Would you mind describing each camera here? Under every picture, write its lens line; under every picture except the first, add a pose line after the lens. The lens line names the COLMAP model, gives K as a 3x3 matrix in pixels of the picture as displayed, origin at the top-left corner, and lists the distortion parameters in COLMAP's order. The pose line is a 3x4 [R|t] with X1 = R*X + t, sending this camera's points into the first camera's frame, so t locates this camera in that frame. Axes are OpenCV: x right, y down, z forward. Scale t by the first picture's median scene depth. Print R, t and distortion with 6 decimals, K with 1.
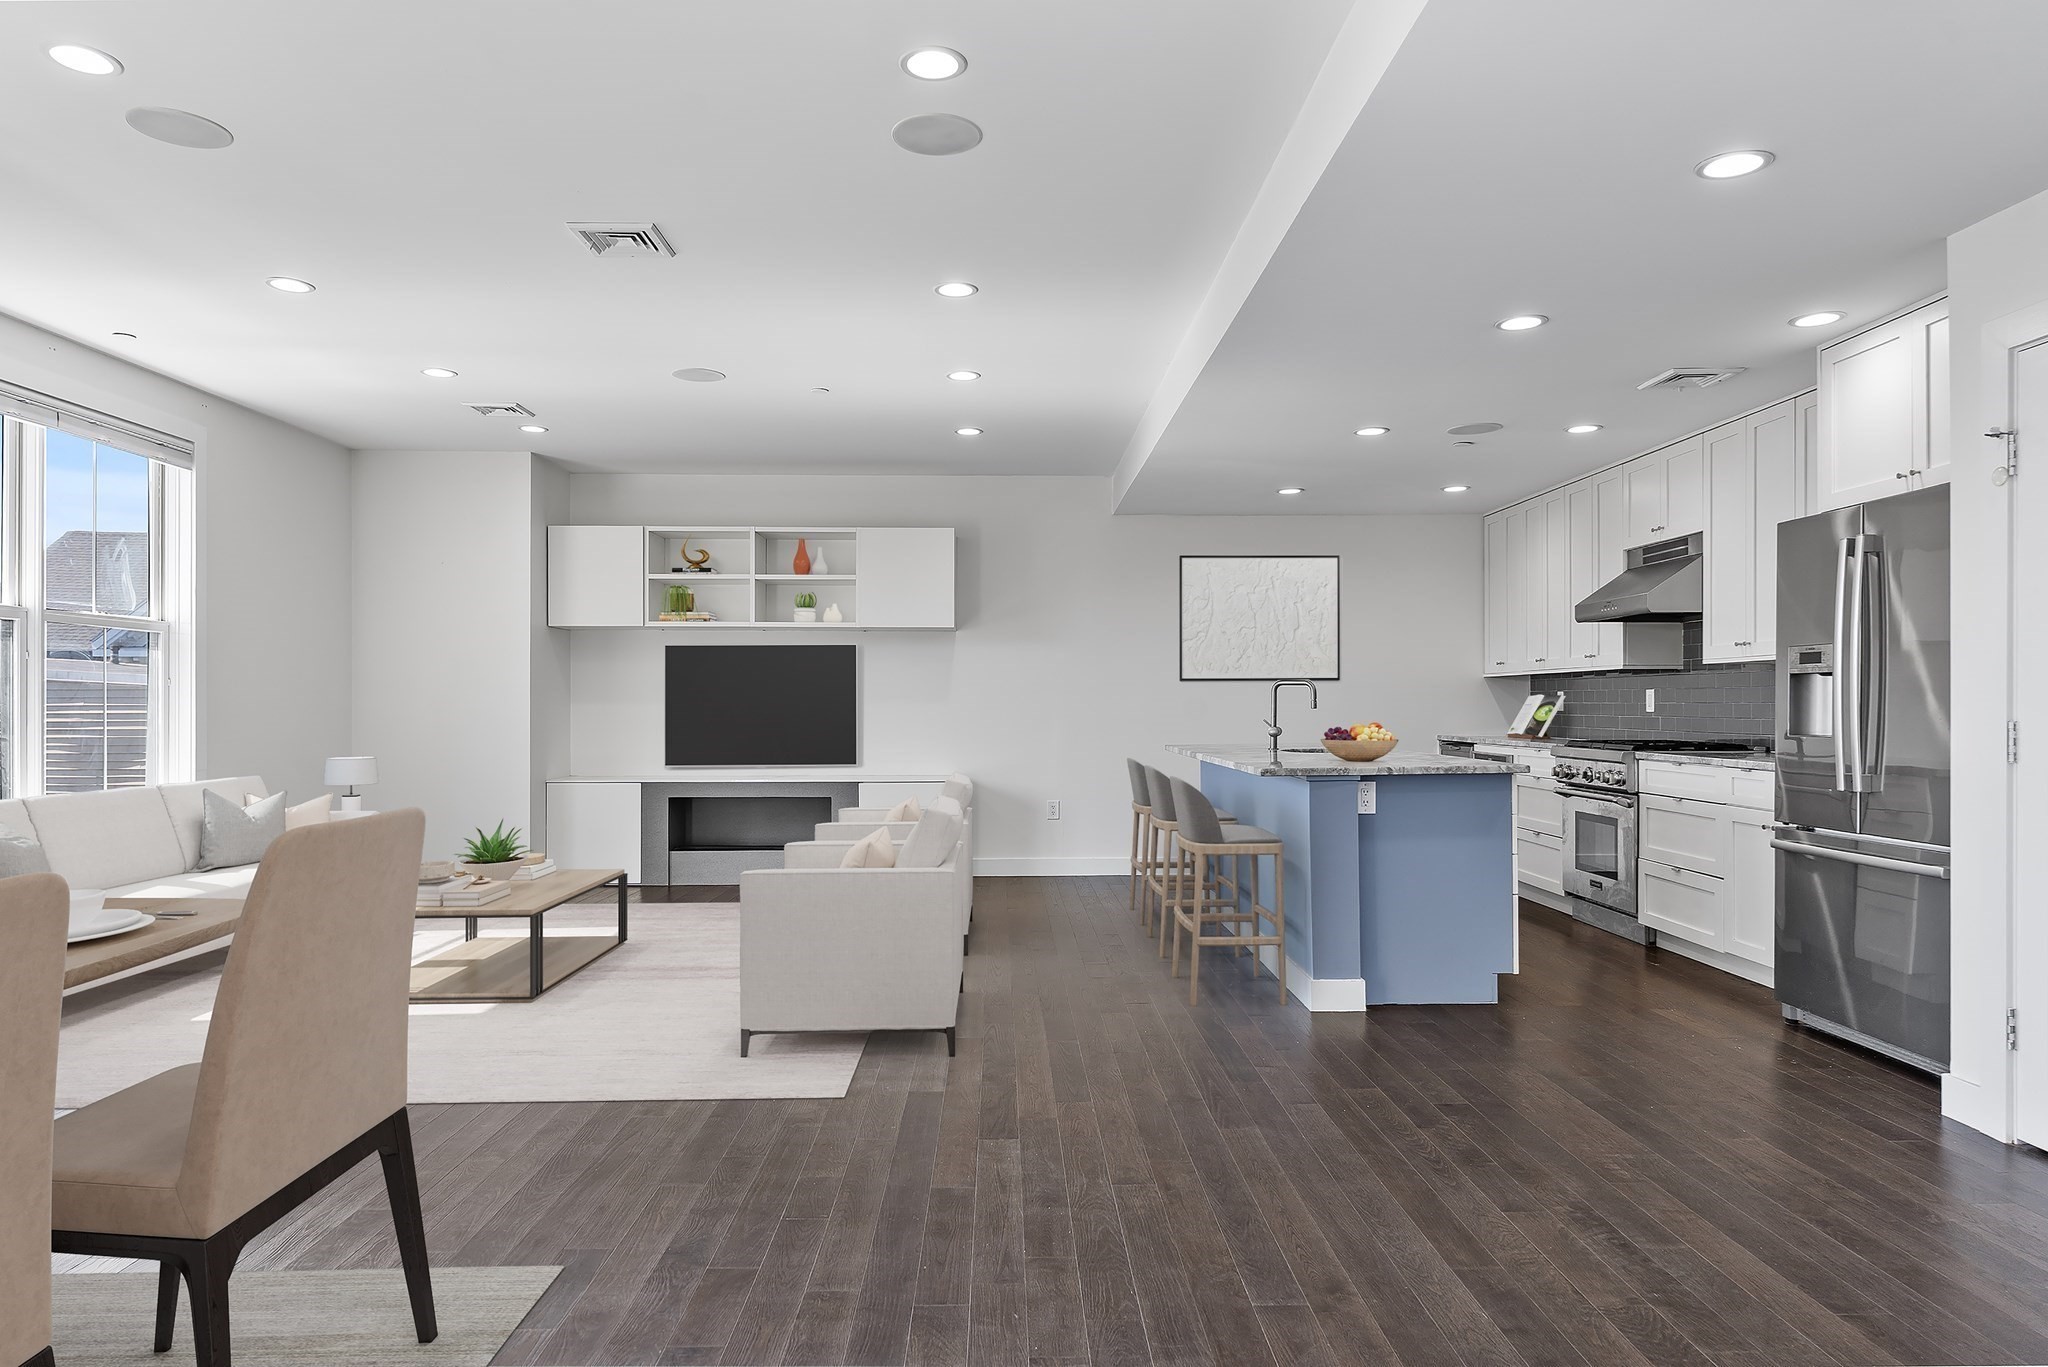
lens RADIAL K [[1286.6, 0, 1026.7], [0, 1286.6, 713.3], [0, 0, 1]] dist [0.004018, 0.000821]
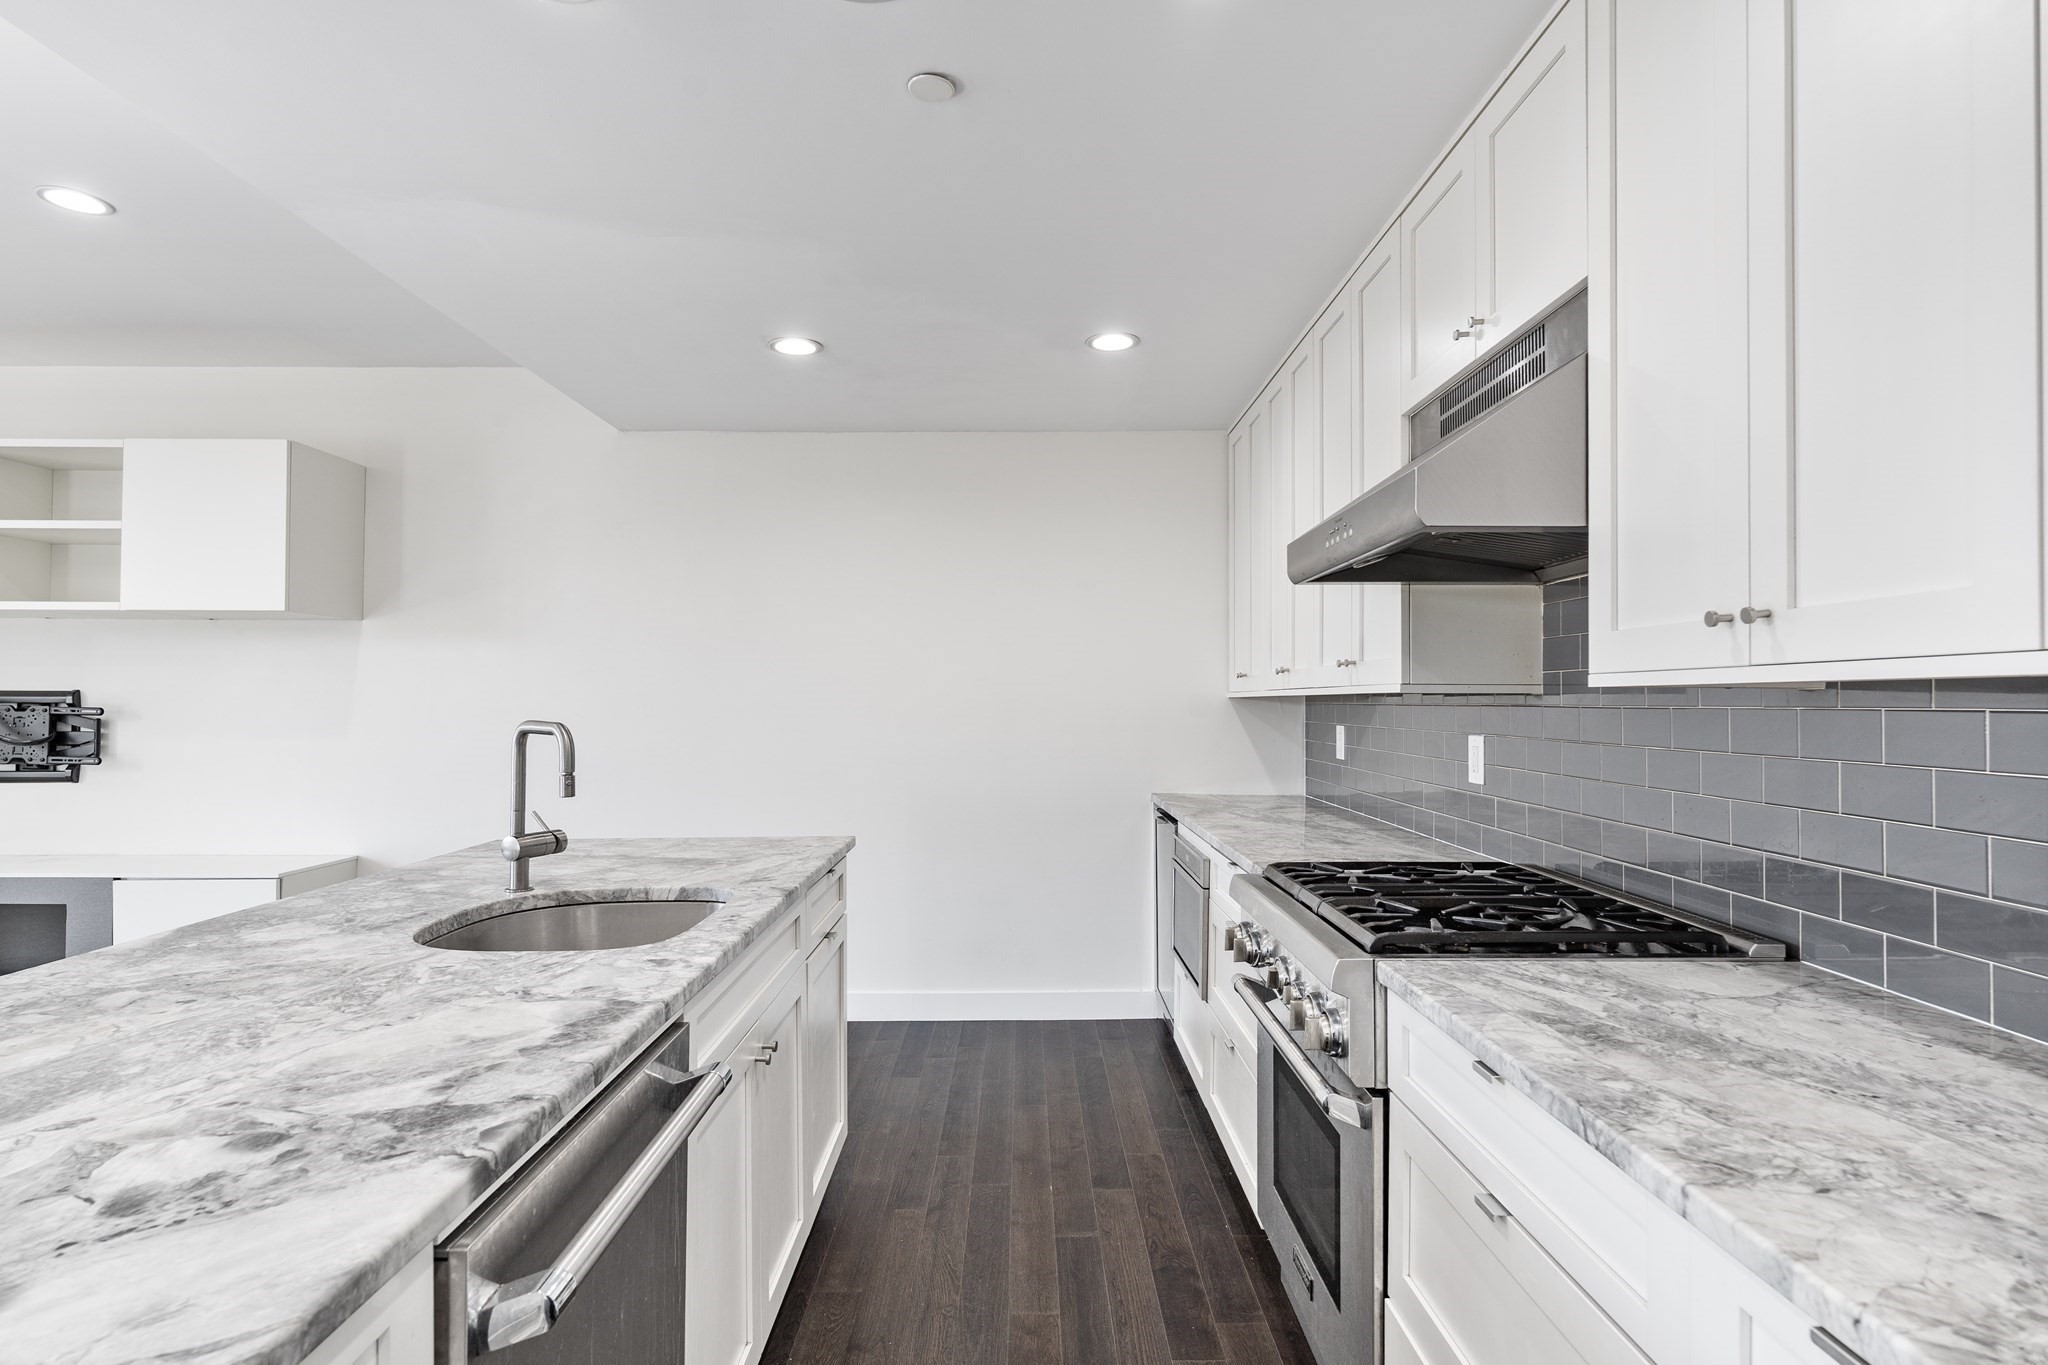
lens RADIAL K [[1043.2, 0, 1024.6], [0, 1043.2, 708.5], [0, 0, 1]] dist [-0.040357, 0.000455]
pose [[0.999898, 0.002301, -0.014112, 0.344361], [-0.002277, 0.999996, 0.001671, -0.030075], [0.014115, -0.001639, 0.999899, 0.658000]]
